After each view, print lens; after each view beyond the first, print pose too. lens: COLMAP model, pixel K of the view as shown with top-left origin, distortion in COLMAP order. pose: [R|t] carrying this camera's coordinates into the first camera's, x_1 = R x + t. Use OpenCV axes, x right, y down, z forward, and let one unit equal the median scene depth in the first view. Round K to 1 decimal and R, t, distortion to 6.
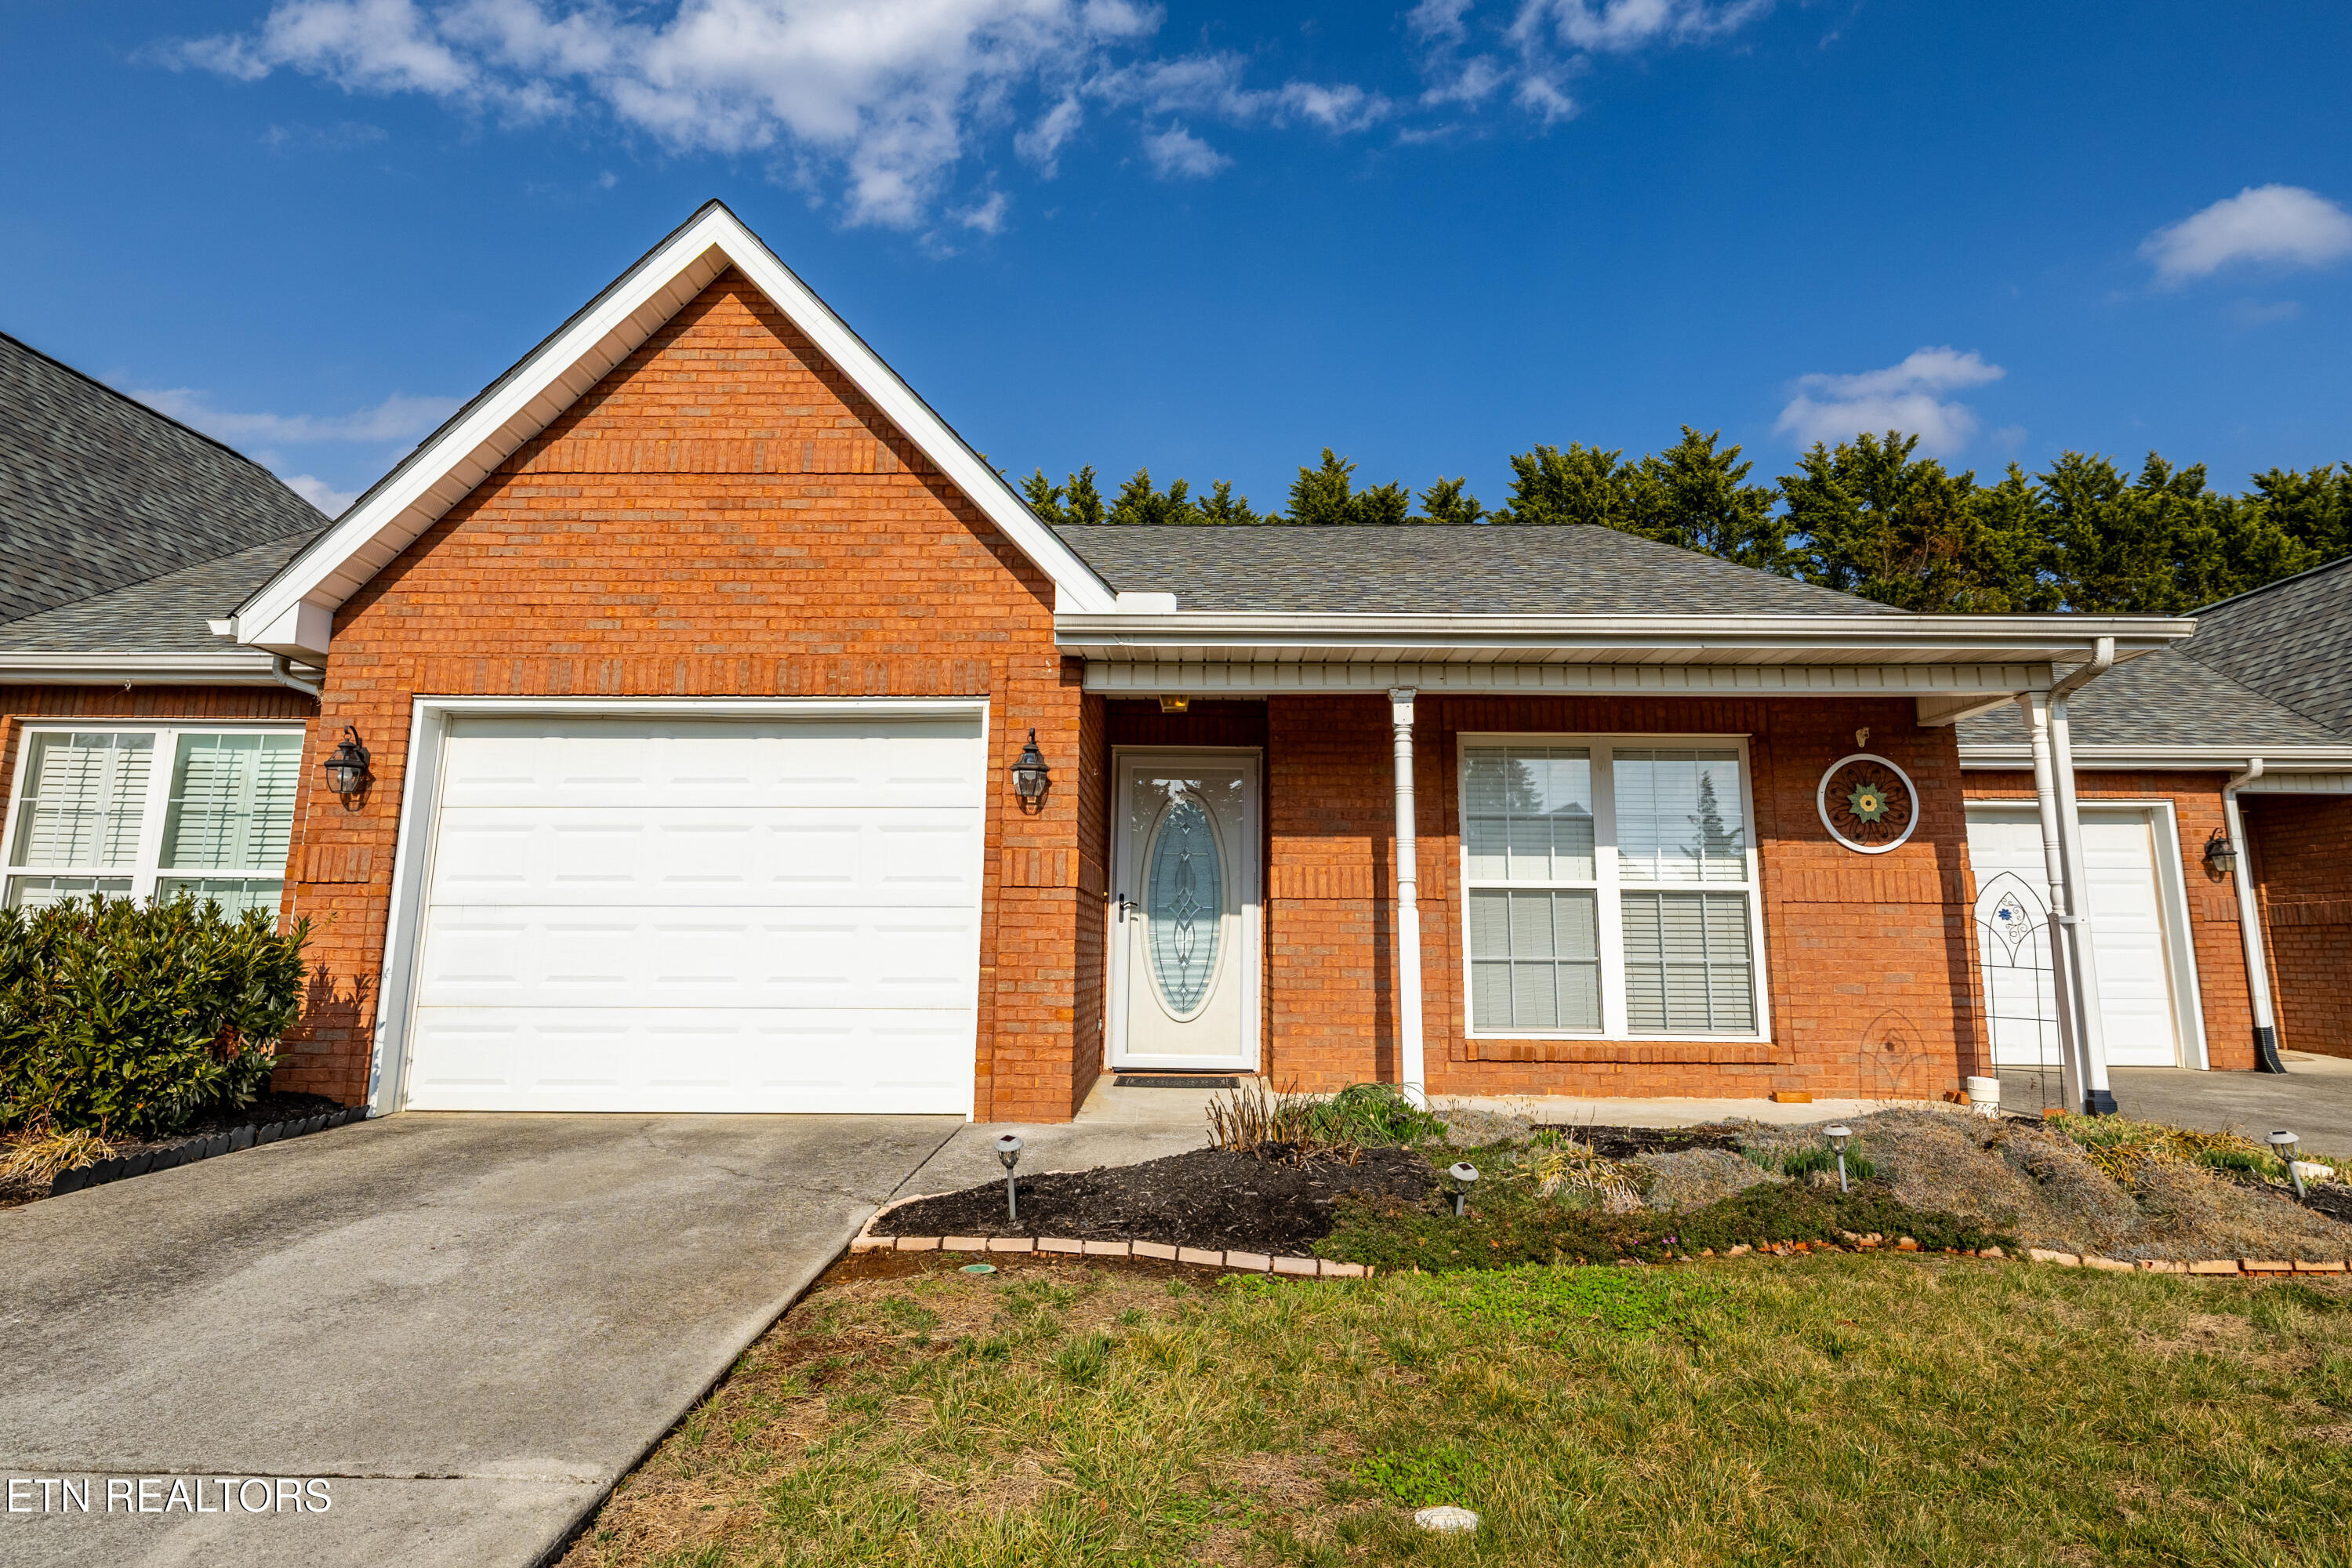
lens RADIAL K [[1350.2, 0, 1175.9], [0, 1350.2, 689.2], [0, 0, 1]] dist [-0.003223, -0.000363]
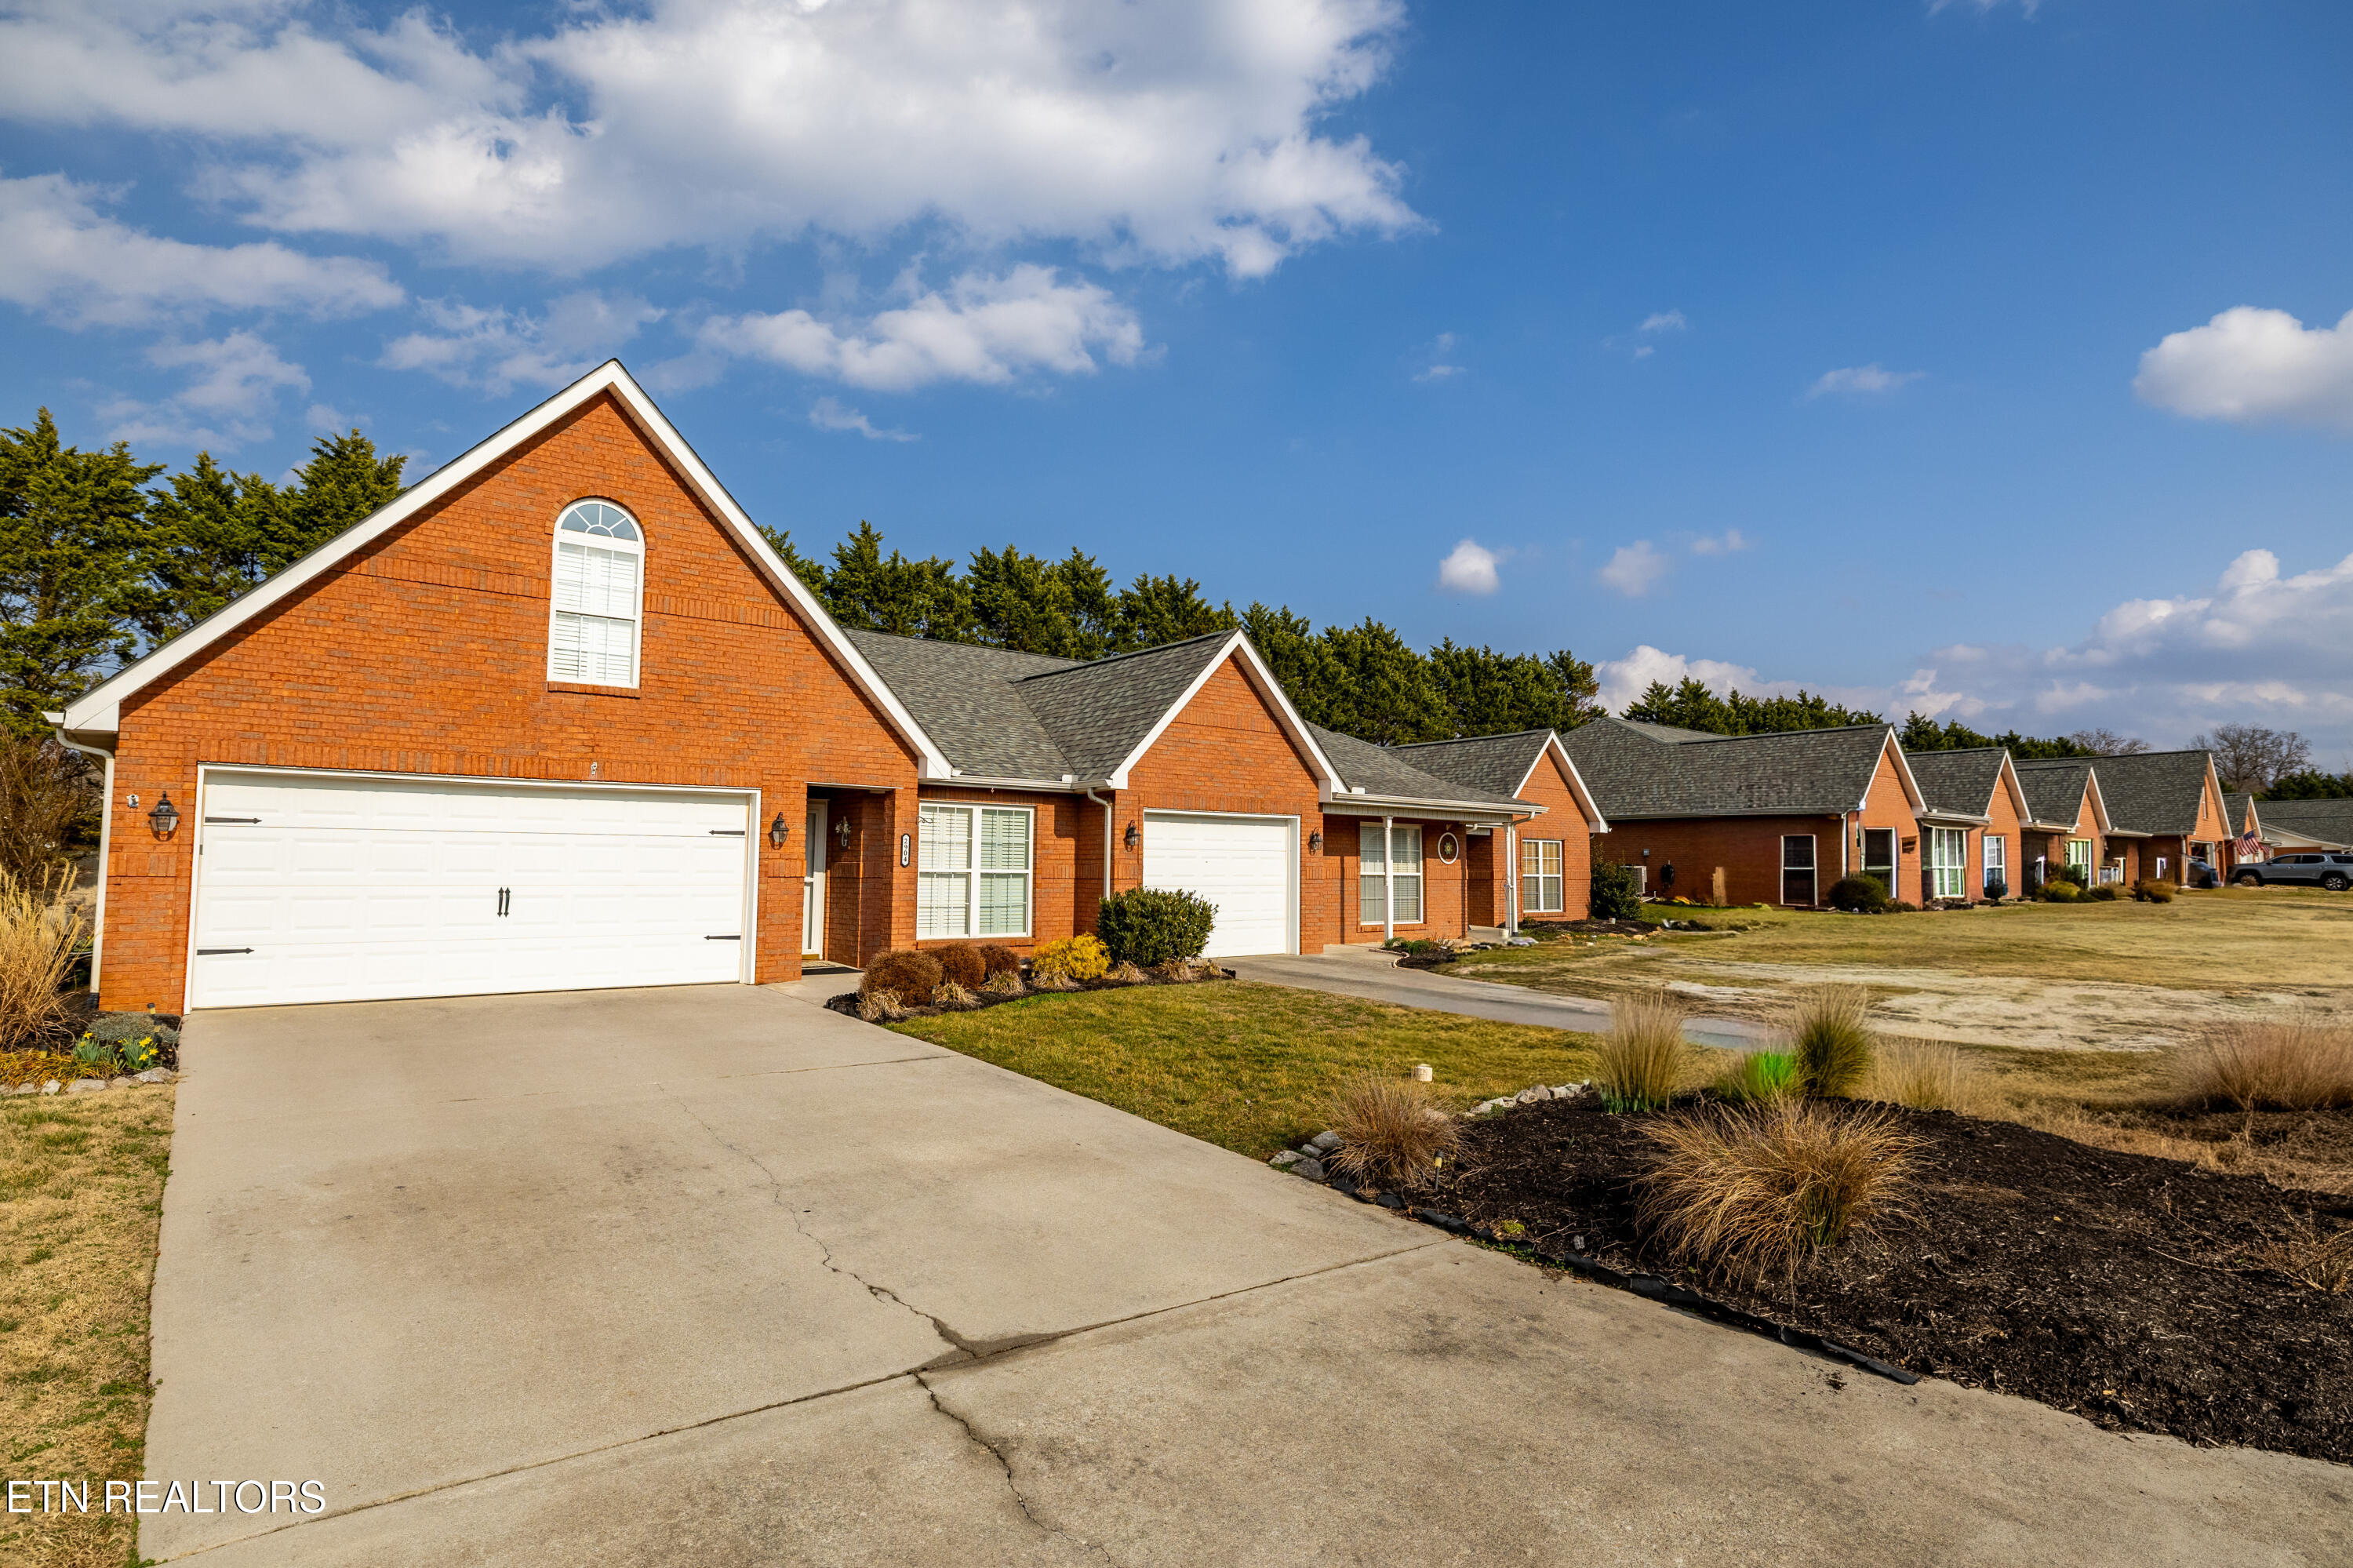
lens RADIAL K [[1193.6, 0, 1176.5], [0, 1193.6, 784.0], [0, 0, 1]] dist [-0.001680, 0.000070]
pose [[0.765338, 0.046510, 0.641945, -1.964400], [-0.125200, 0.989092, 0.077604, -0.223606], [-0.631334, -0.139765, 0.762813, -0.784522]]
